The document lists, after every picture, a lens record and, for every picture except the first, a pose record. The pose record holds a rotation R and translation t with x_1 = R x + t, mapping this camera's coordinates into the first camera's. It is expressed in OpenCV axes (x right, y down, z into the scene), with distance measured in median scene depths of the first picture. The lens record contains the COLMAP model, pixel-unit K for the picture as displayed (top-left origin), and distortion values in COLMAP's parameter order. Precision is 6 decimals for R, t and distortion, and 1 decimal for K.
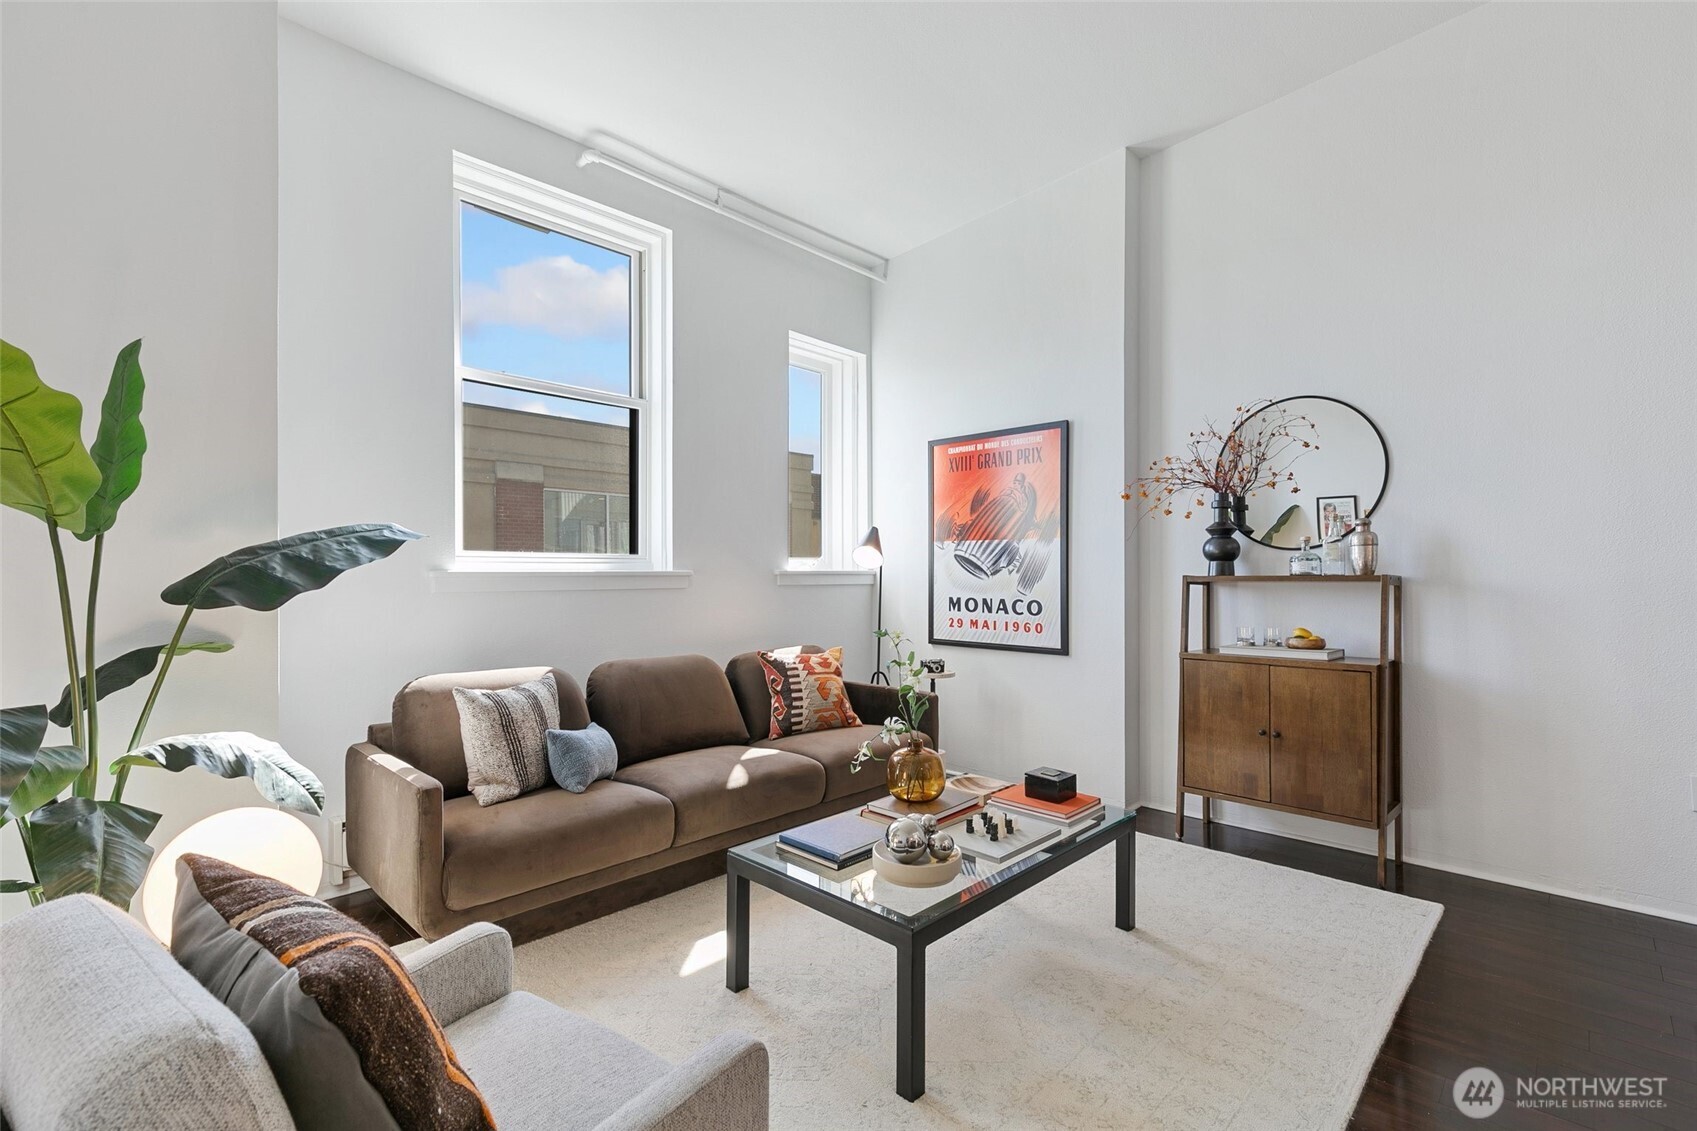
lens RADIAL K [[766.4, 0, 855.4], [0, 766.4, 568.7], [0, 0, 1]] dist [0.000936, -0.000004]
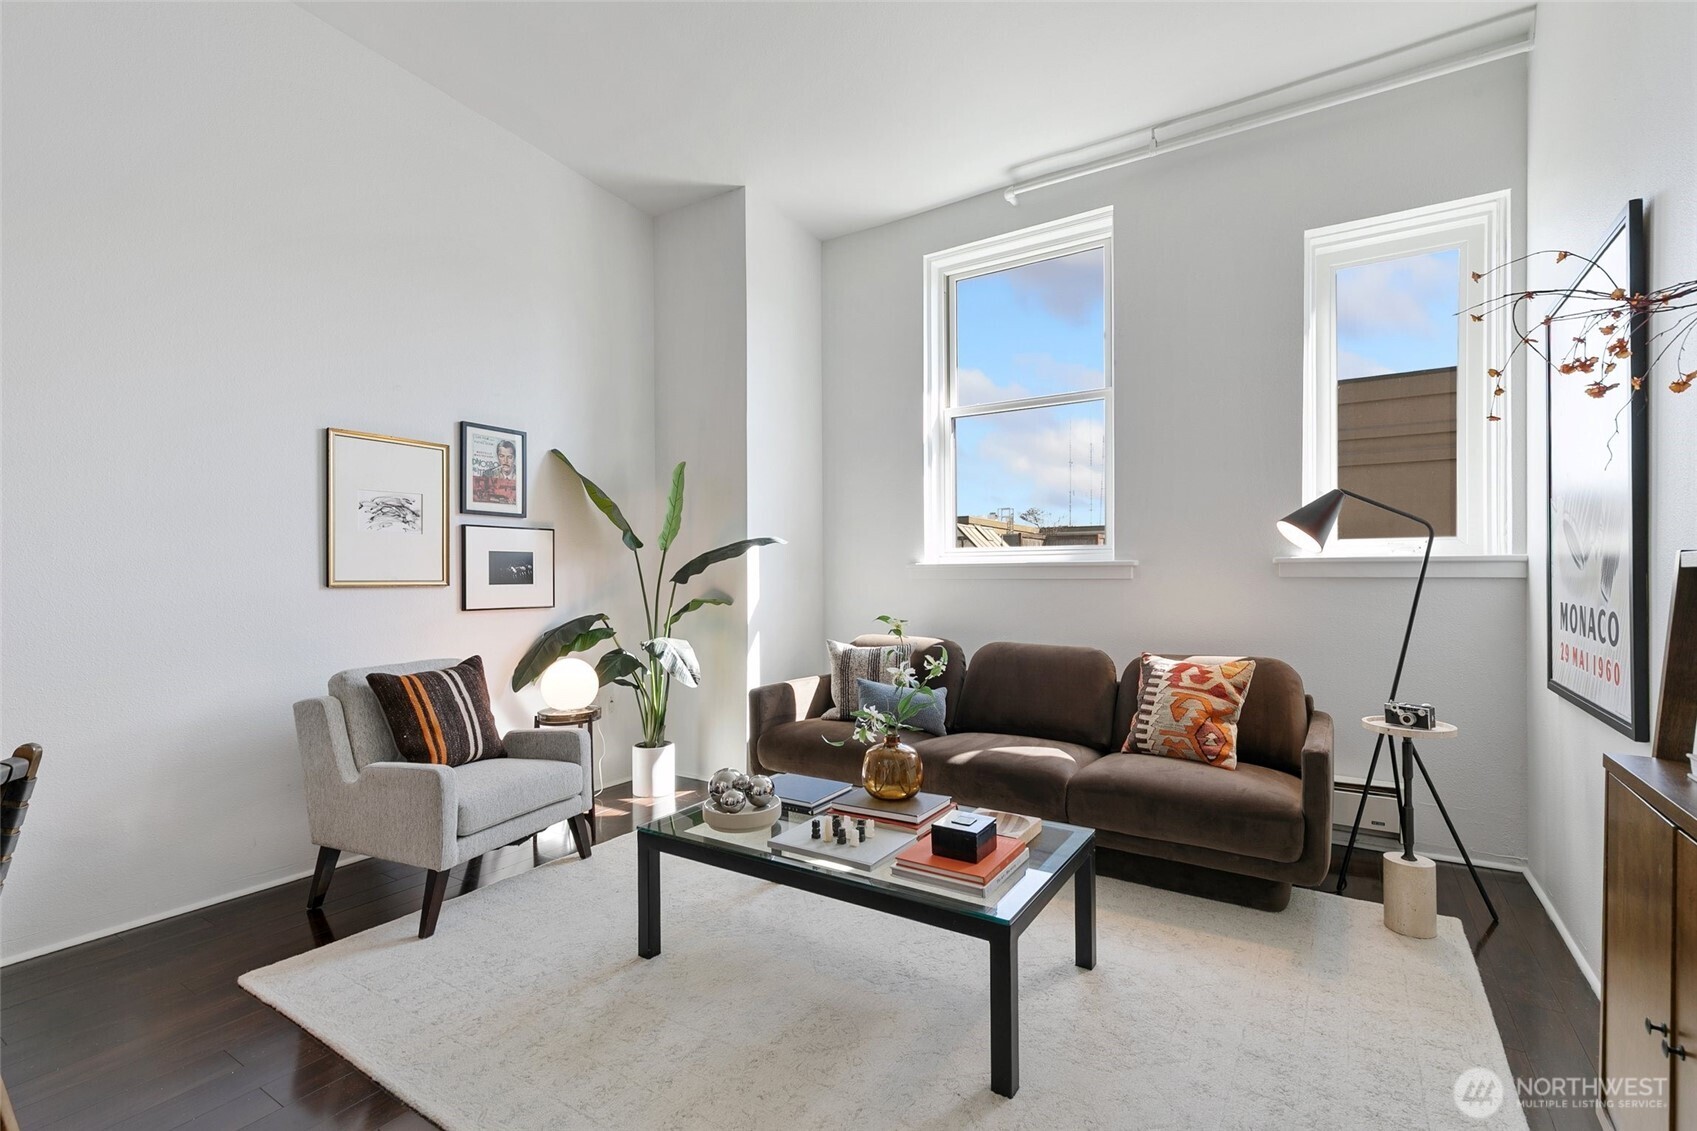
lens RADIAL K [[774.0, 0, 846.0], [0, 774.0, 572.3], [0, 0, 1]] dist [0.004786, -0.000139]
pose [[0.183757, -0.001716, -0.982970, 0.625299], [0.007922, 0.999969, -0.000265, 0.013858], [0.982940, -0.007738, 0.183765, 0.473878]]
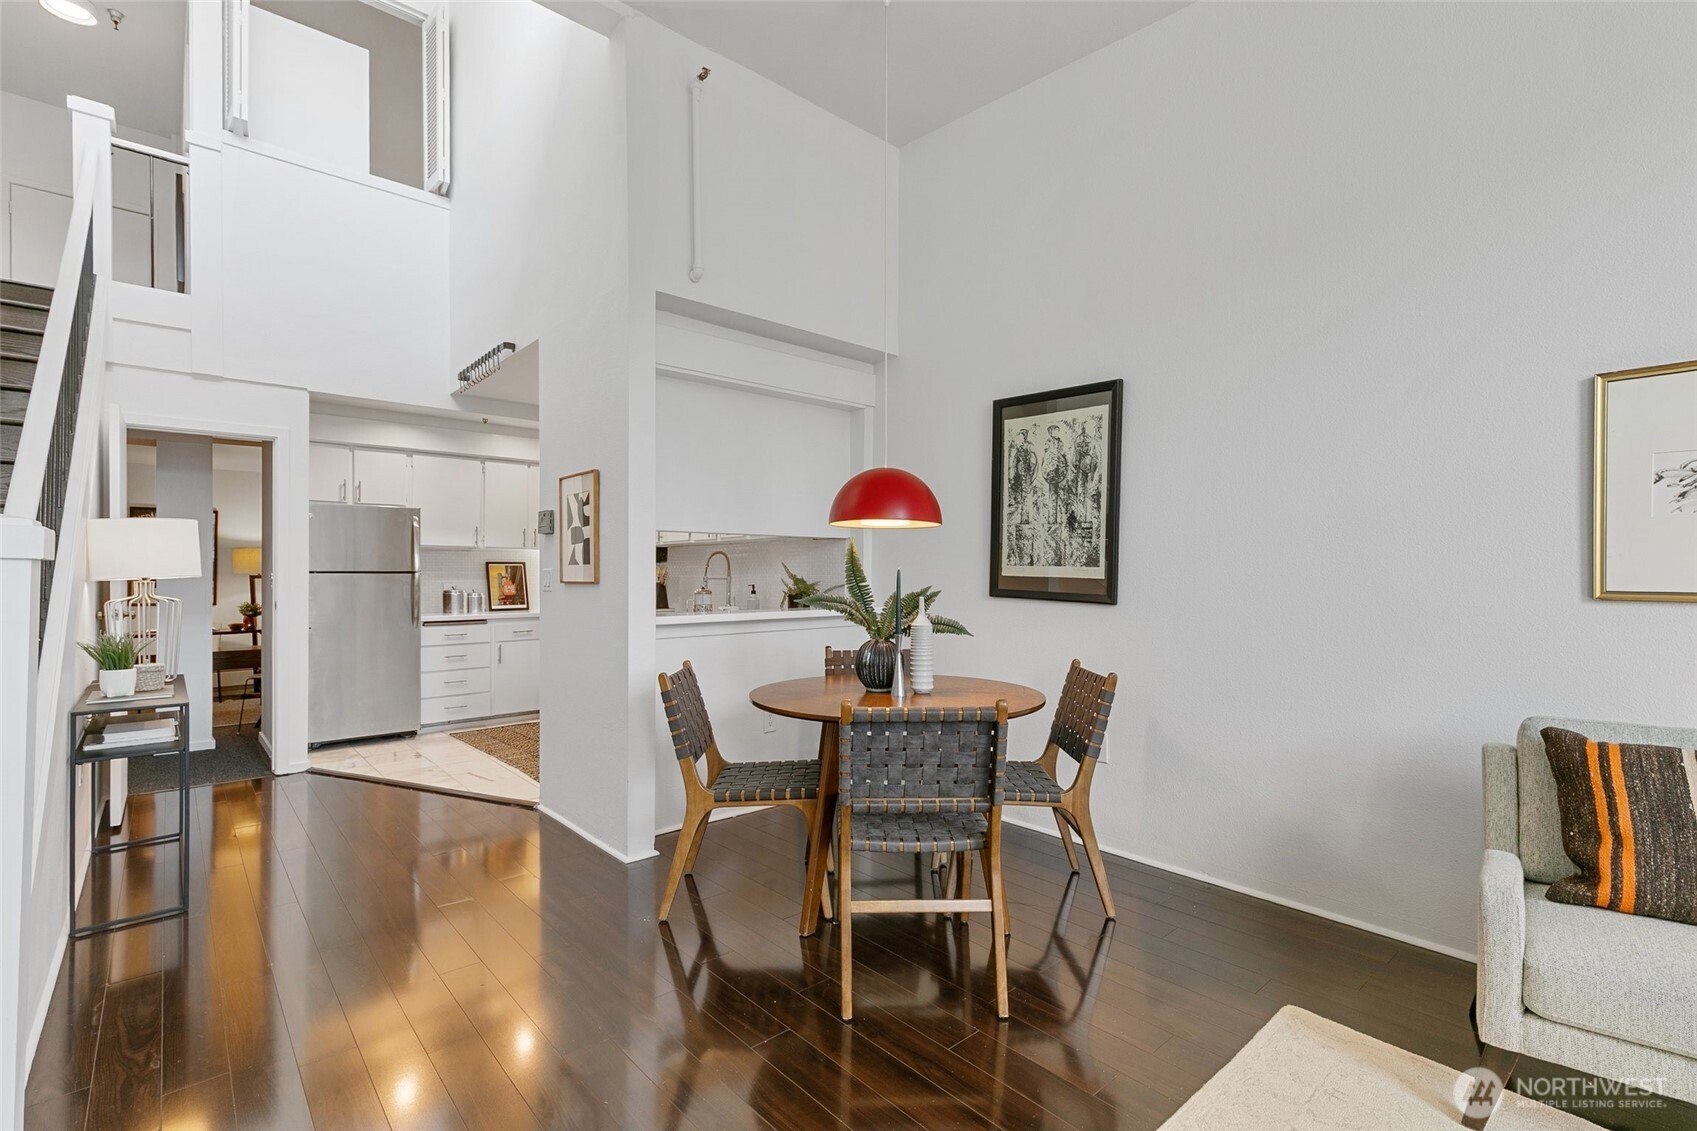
lens RADIAL K [[774.0, 0, 846.0], [0, 774.0, 572.3], [0, 0, 1]] dist [0.004786, -0.000139]
pose [[-0.995201, 0.007172, 0.097584, 0.252123], [0.006759, 0.999967, -0.004568, 0.005099], [-0.097614, -0.003887, -0.995217, 0.700682]]
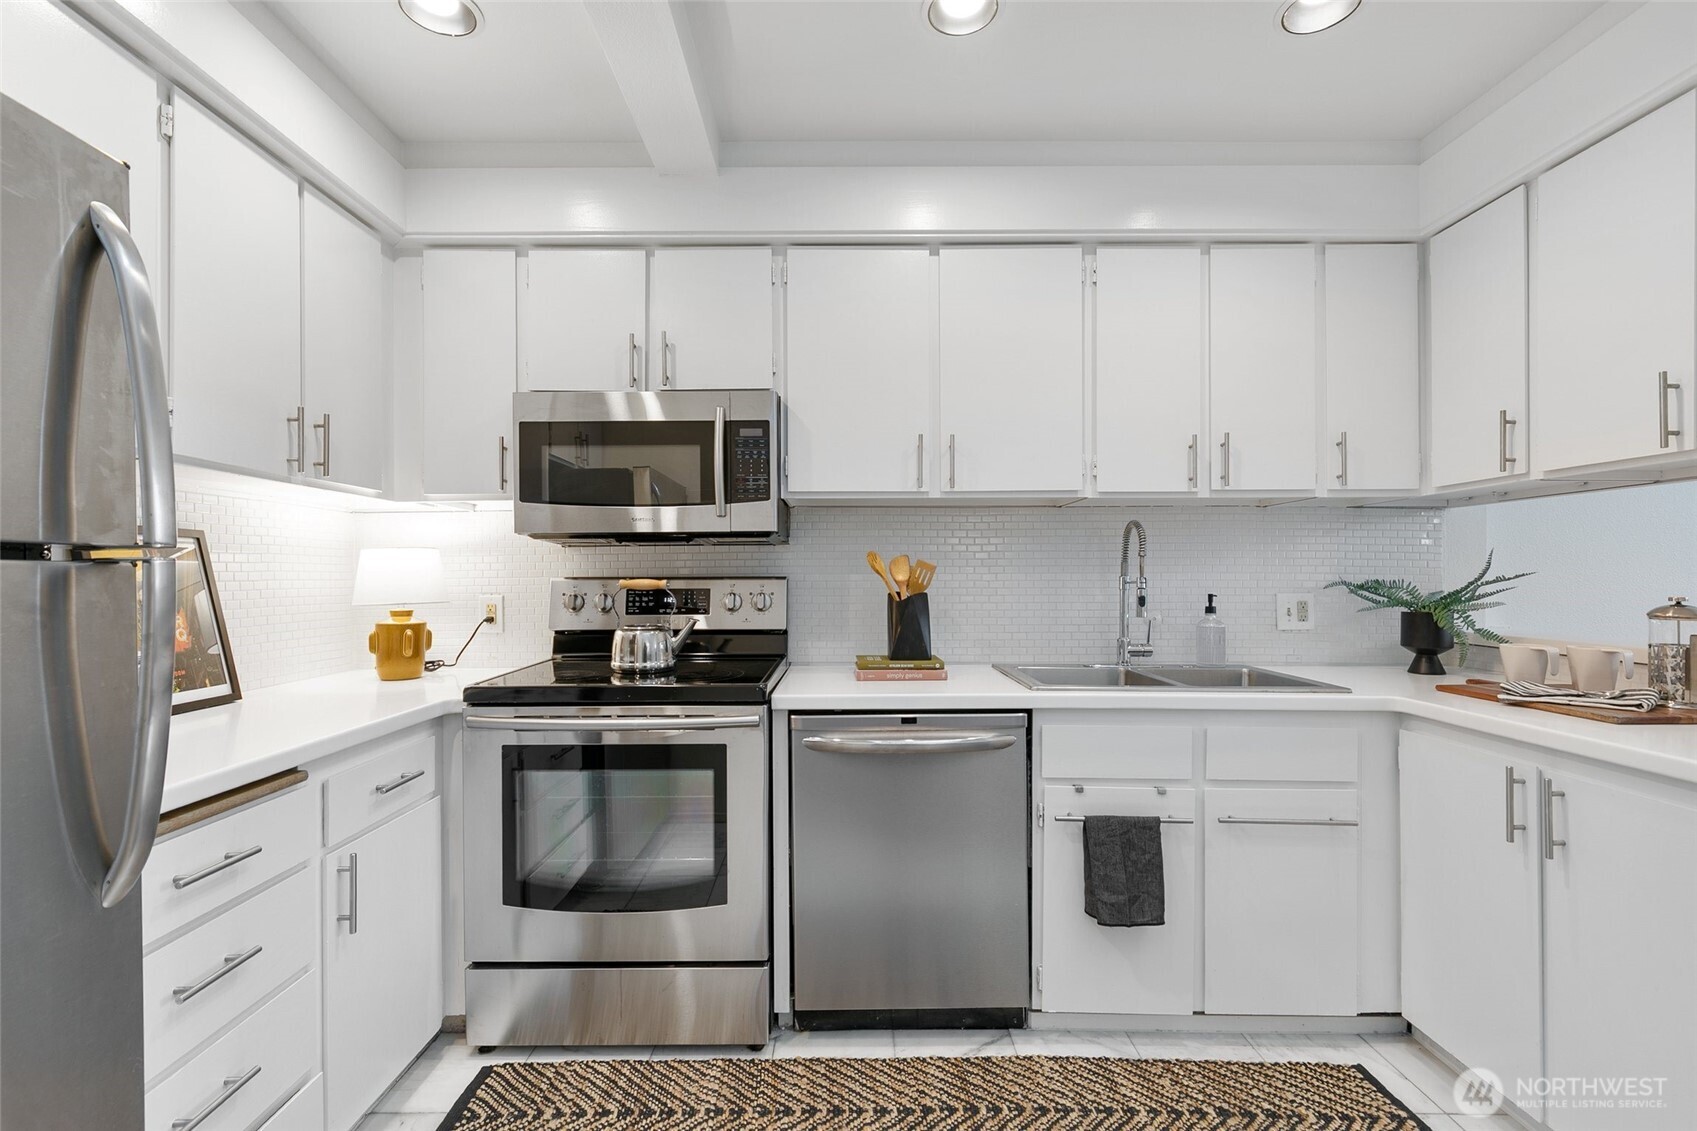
lens RADIAL K [[774.0, 0, 846.0], [0, 774.0, 572.3], [0, 0, 1]] dist [0.004786, -0.000139]
pose [[-0.726003, 0.000516, -0.687691, 1.131179], [0.006167, 0.999964, -0.005760, 0.001609], [0.687664, -0.008423, -0.725981, -0.274566]]
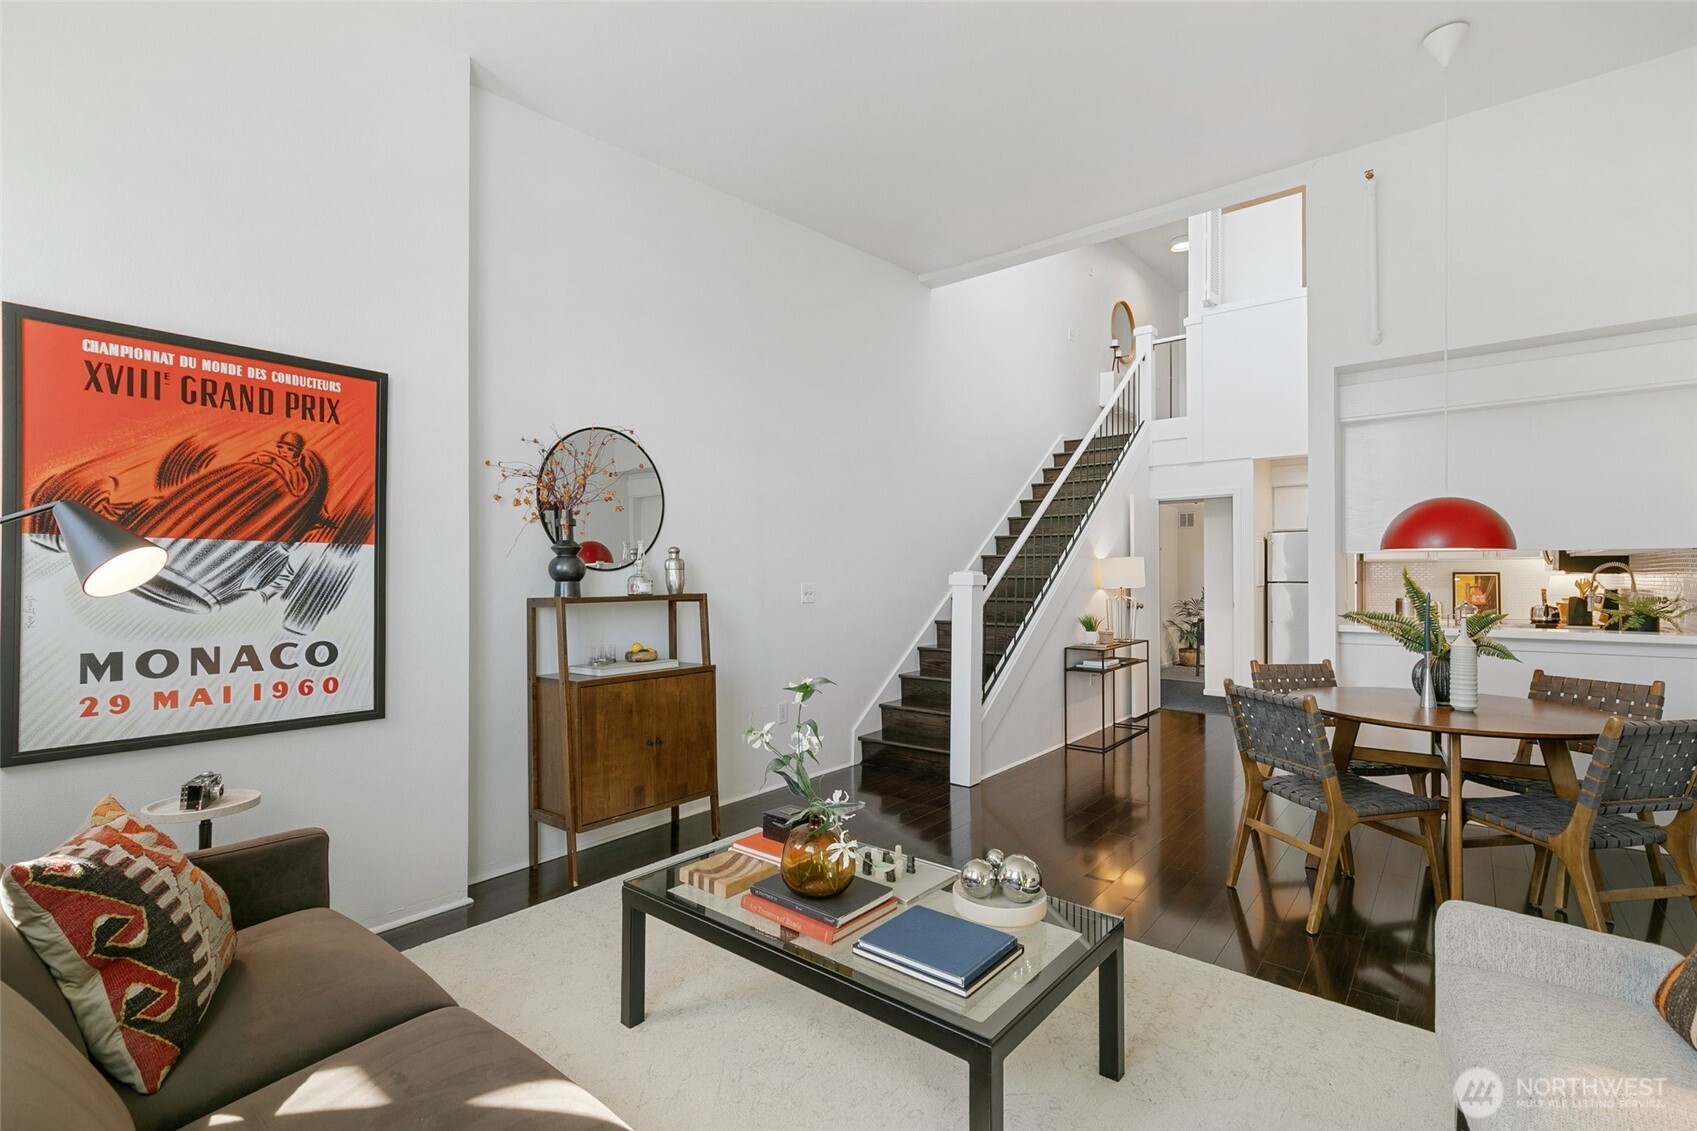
lens RADIAL K [[760.1, 0, 840.7], [0, 760.1, 574.6], [0, 0, 1]] dist [0.007717, 0.000301]
pose [[-0.072814, 0.007146, 0.997320, -0.429780], [-0.002735, 0.999969, -0.007365, -0.010454], [-0.997342, -0.003264, -0.072792, 0.640651]]
